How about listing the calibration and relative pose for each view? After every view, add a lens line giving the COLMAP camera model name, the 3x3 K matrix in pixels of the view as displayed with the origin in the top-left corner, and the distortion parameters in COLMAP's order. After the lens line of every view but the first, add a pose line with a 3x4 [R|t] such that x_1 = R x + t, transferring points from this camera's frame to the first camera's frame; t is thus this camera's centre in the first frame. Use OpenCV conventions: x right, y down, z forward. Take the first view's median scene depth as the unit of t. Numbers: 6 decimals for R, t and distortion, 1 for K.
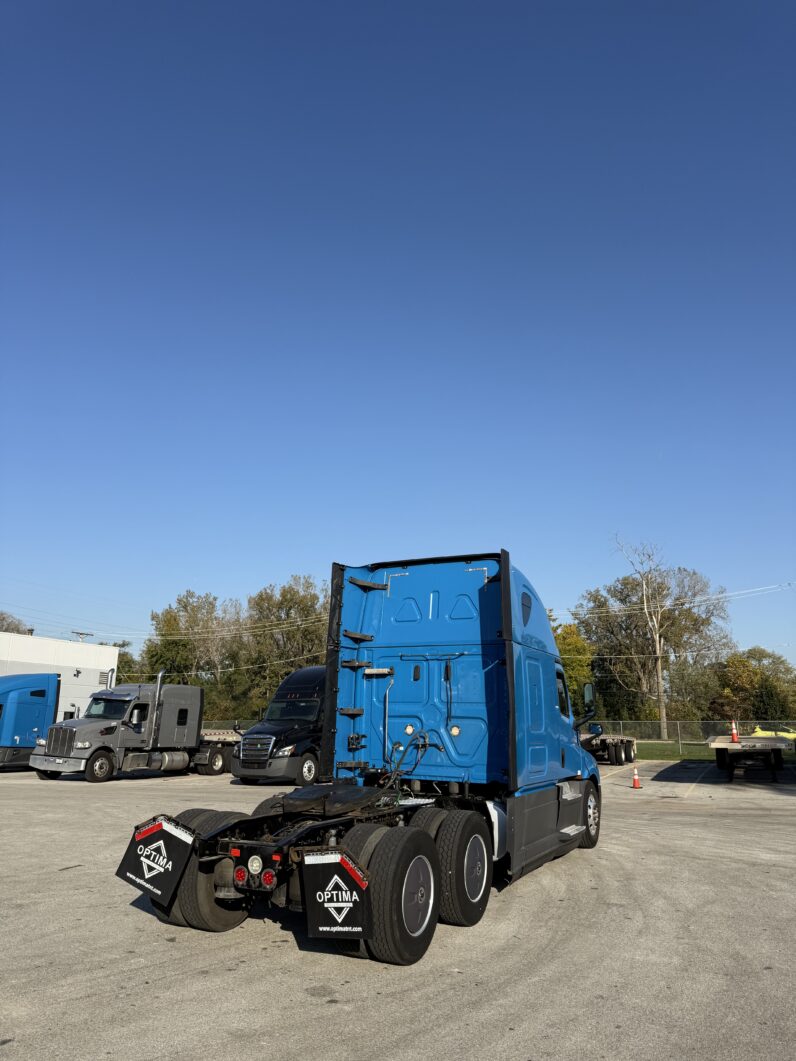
lens RADIAL K [[750.8, 0, 398.0], [0, 750.8, 530.5], [0, 0, 1]] dist [0.153402, -0.322850]
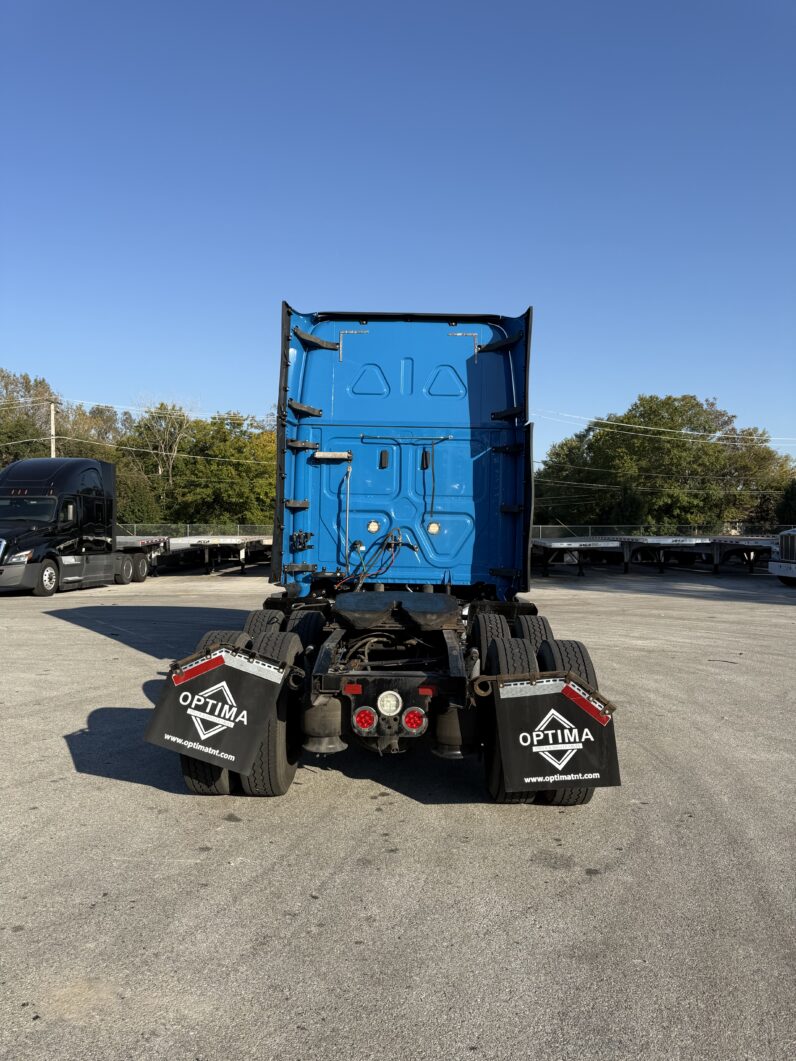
lens RADIAL K [[750.8, 0, 398.0], [0, 750.8, 530.5], [0, 0, 1]] dist [0.153402, -0.322850]
pose [[0.904316, 0.002385, 0.426857, -0.362231], [-0.107571, 0.968985, 0.222480, 0.098949], [-0.413087, -0.247109, 0.876525, 0.328397]]
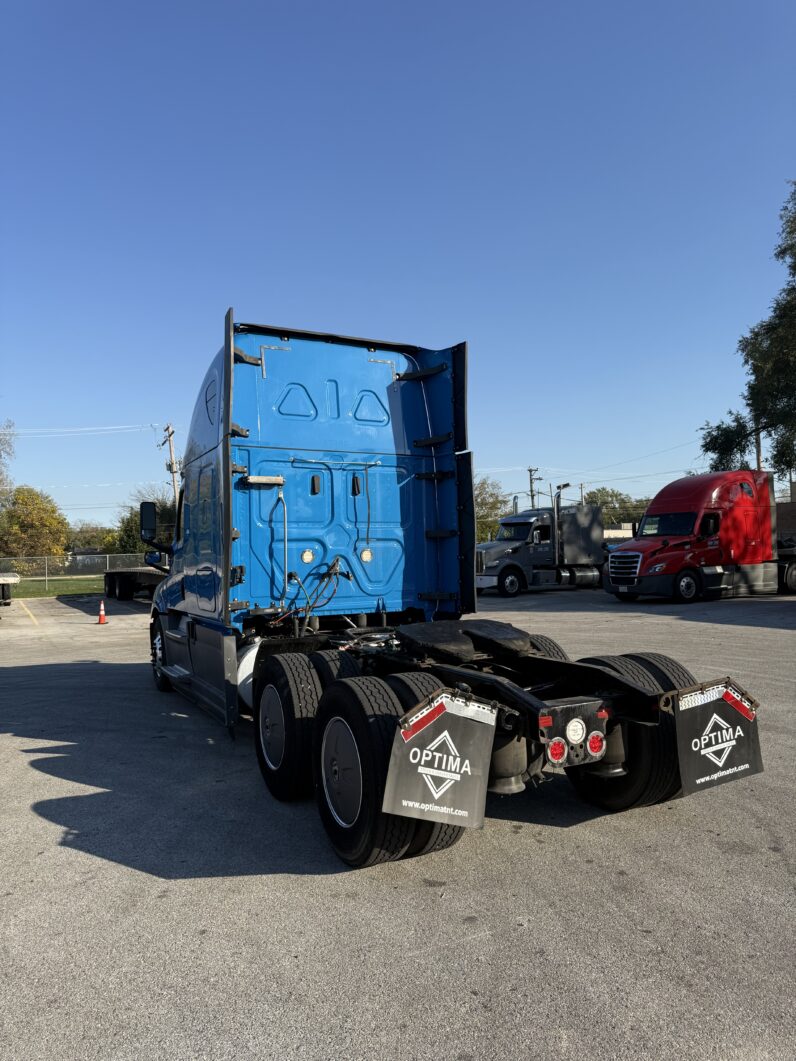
lens RADIAL K [[750.8, 0, 398.0], [0, 750.8, 530.5], [0, 0, 1]] dist [0.153402, -0.322850]
pose [[0.591167, 0.001290, 0.806548, -0.643856], [-0.167899, 0.978288, 0.121499, 0.153252], [-0.788880, -0.207245, 0.578549, 0.582626]]
